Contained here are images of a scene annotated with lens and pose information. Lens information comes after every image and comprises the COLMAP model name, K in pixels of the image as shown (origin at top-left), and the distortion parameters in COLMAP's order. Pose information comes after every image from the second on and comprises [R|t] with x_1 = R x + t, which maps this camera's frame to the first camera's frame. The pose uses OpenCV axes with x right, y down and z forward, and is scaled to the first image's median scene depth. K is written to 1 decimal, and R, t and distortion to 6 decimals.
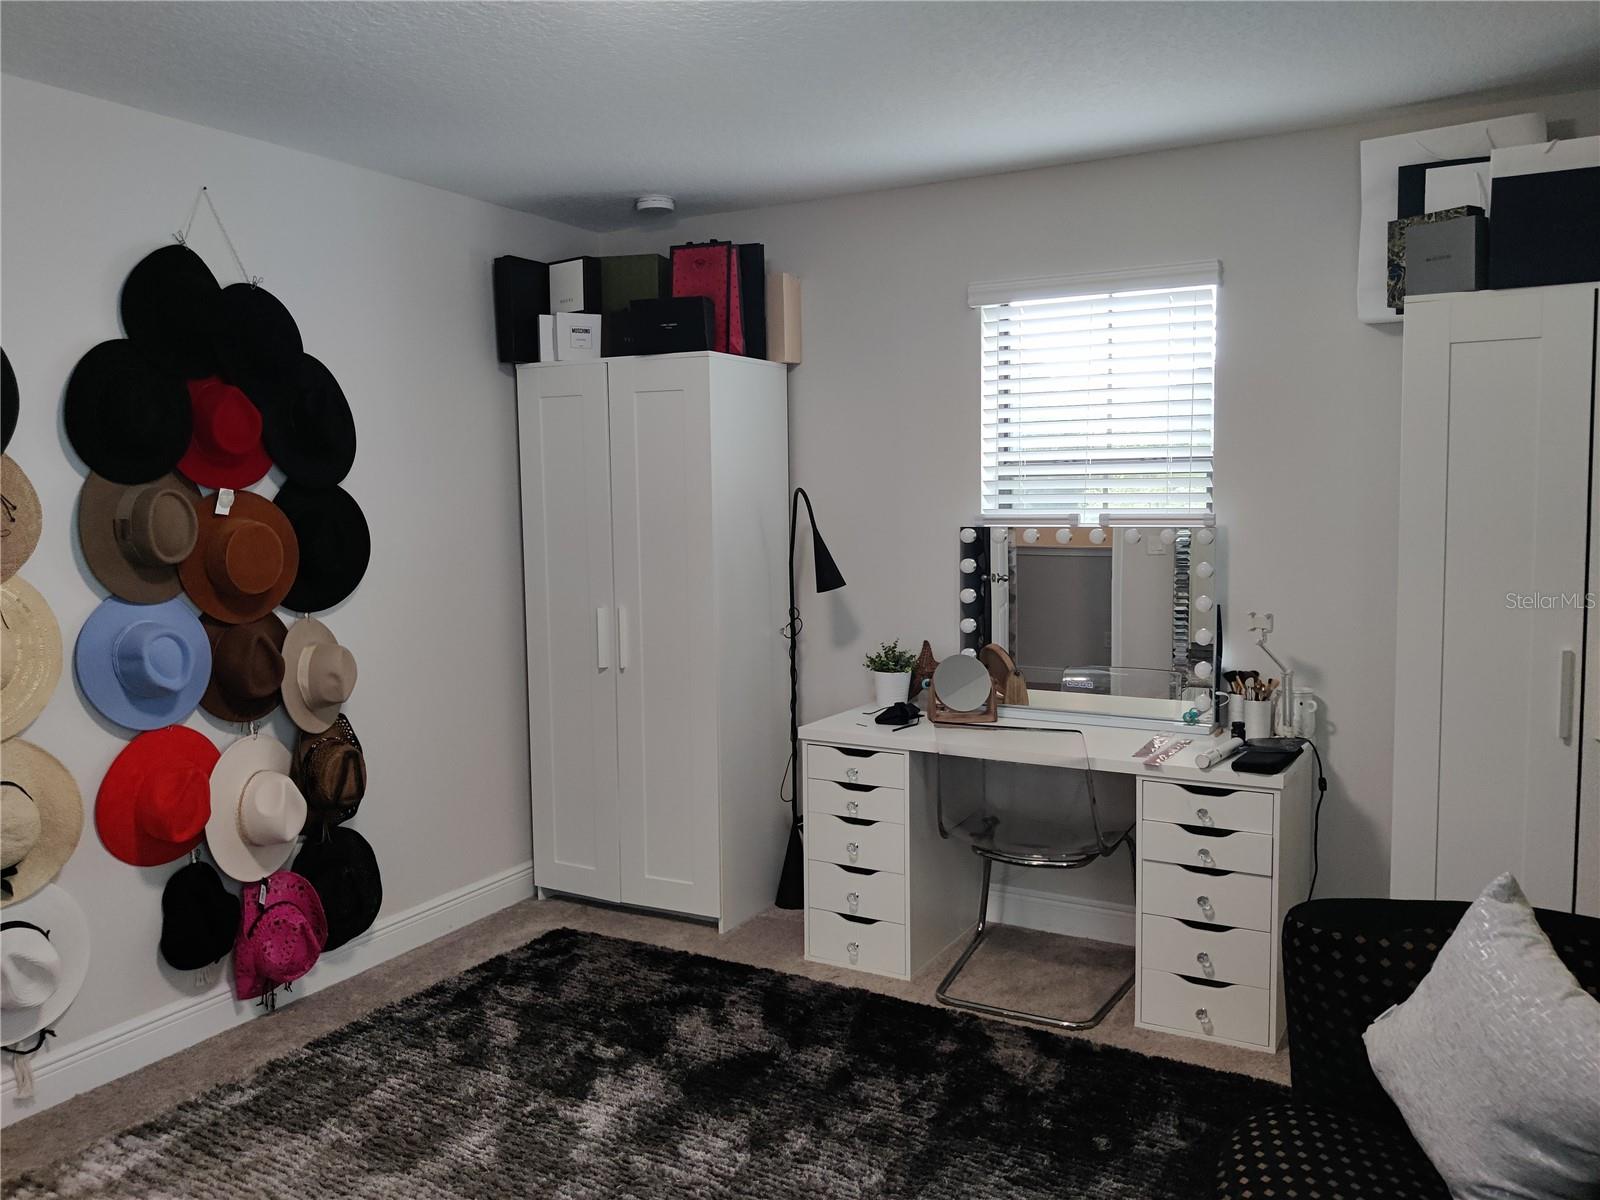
lens RADIAL K [[1246.5, 0, 802.9], [0, 1246.5, 600.1], [0, 0, 1]] dist [0.042990, -0.001487]
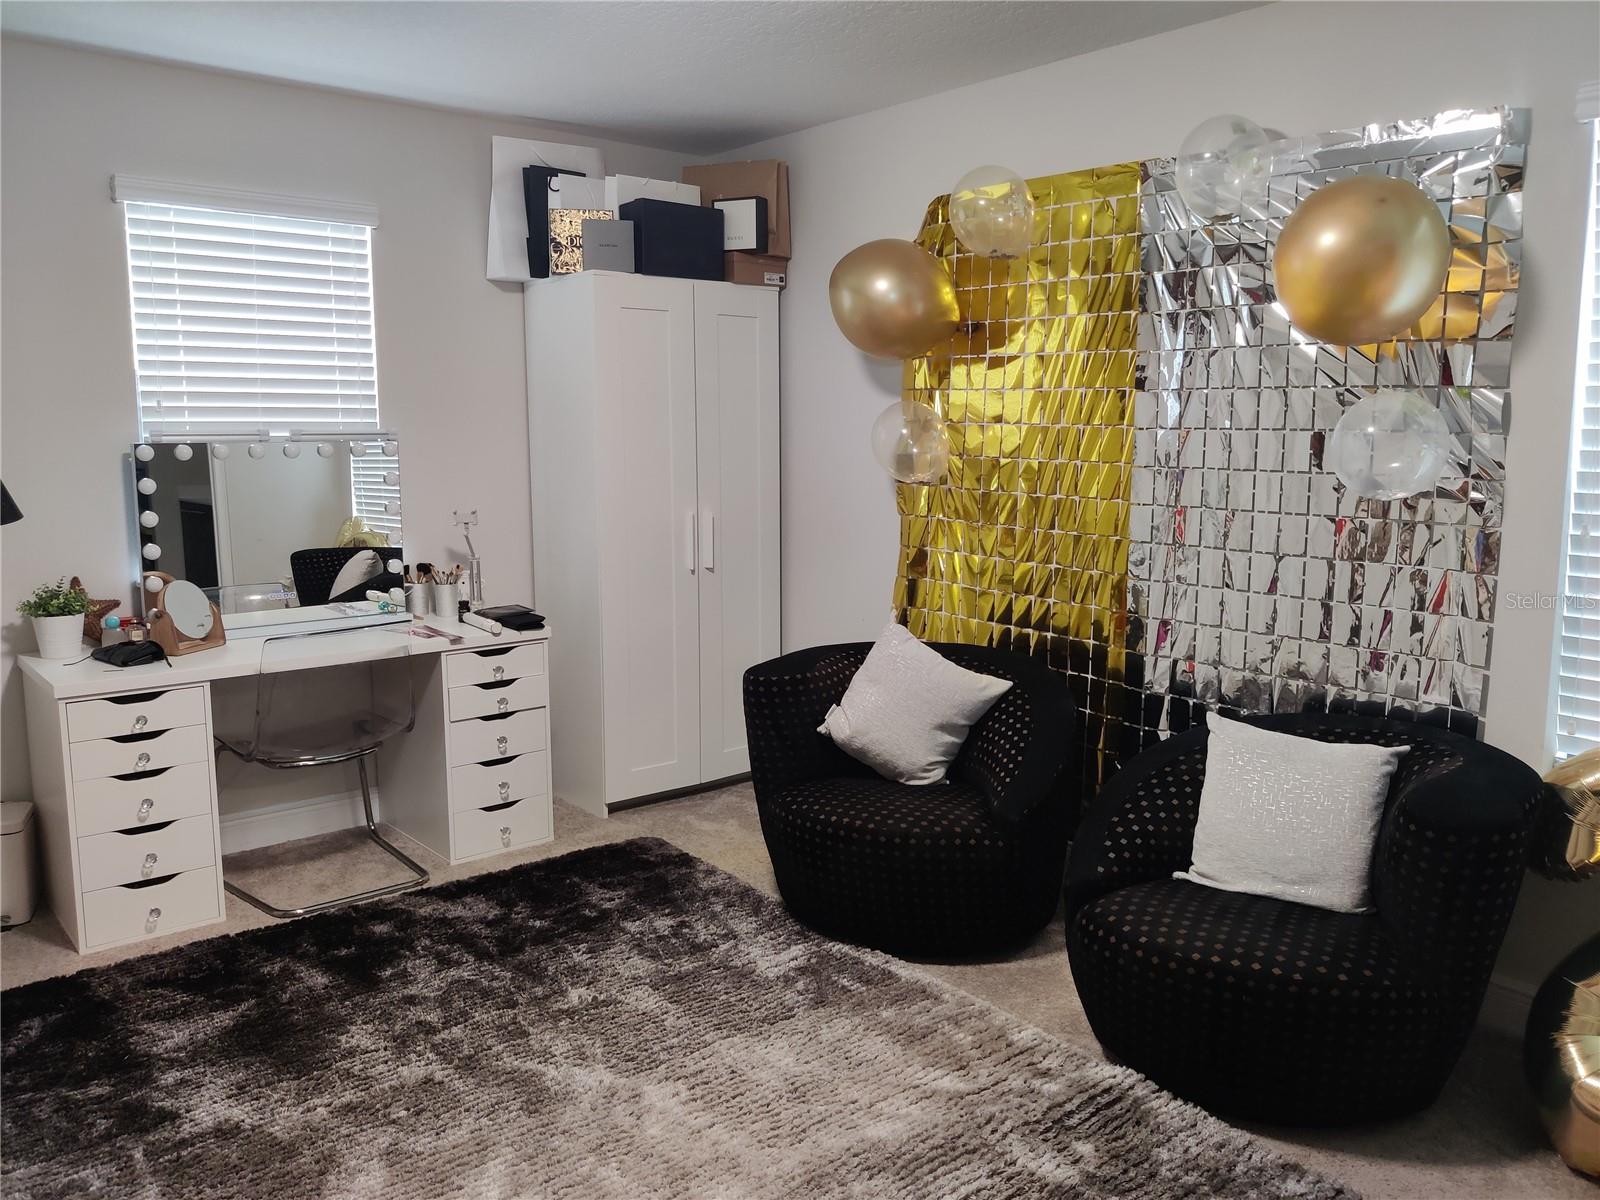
lens RADIAL K [[1246.5, 0, 802.6], [0, 1246.5, 598.5], [0, 0, 1]] dist [0.042990, -0.001487]
pose [[0.369451, -0.122207, 0.921179, -0.675706], [0.085943, 0.991559, 0.097076, 0.006798], [-0.925267, 0.043304, 0.376835, 0.249895]]
